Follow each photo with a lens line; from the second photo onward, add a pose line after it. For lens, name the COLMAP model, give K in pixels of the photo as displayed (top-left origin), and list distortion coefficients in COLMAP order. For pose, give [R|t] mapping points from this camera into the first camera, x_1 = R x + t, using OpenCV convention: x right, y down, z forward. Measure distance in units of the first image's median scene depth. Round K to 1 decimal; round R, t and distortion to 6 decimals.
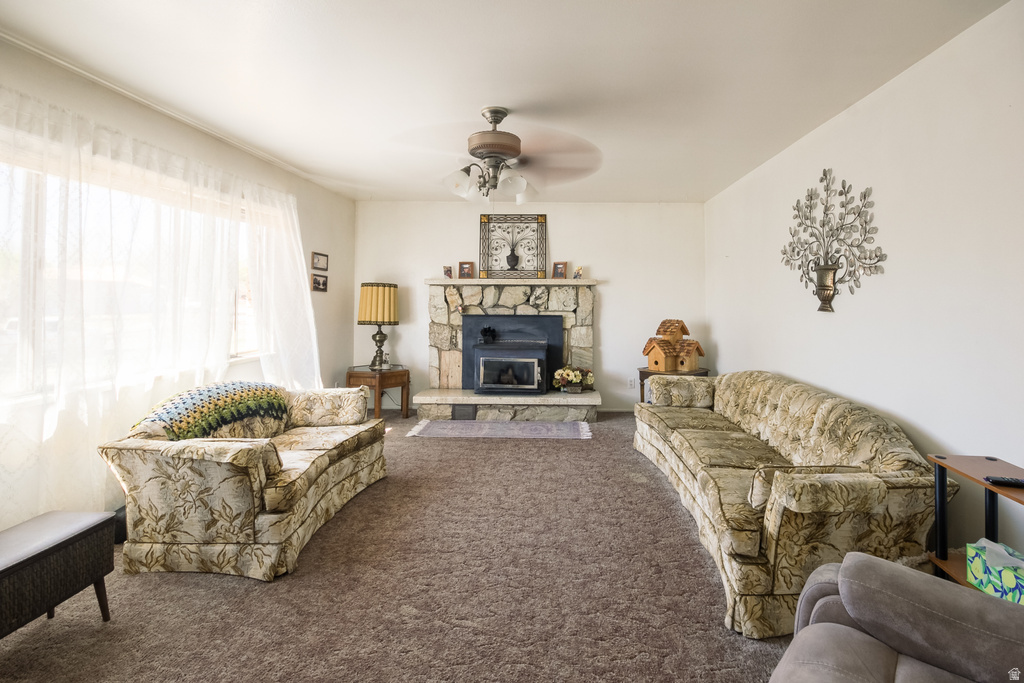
lens RADIAL K [[490.1, 0, 514.5], [0, 490.1, 341.9], [0, 0, 1]] dist [-0.006339, -0.003728]
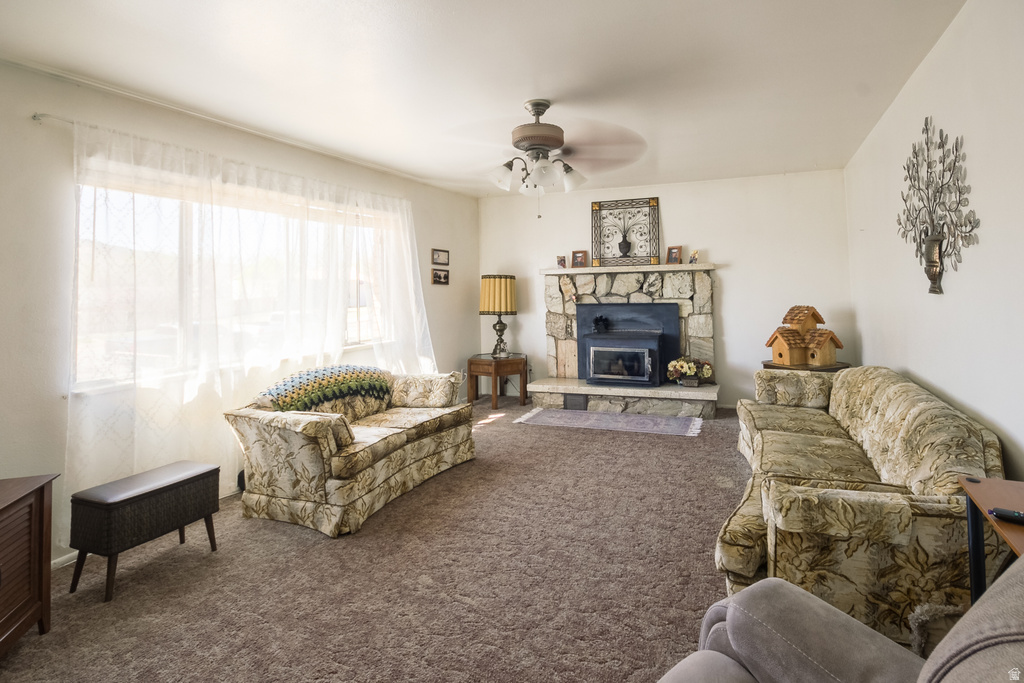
lens RADIAL K [[490.1, 0, 495.6], [0, 490.1, 325.0], [0, 0, 1]] dist [-0.006339, -0.003728]
pose [[0.949092, -0.002182, -0.314993, 0.196479], [-0.001954, 0.999916, -0.012816, 0.001020], [0.314994, 0.012779, 0.949007, 0.014044]]
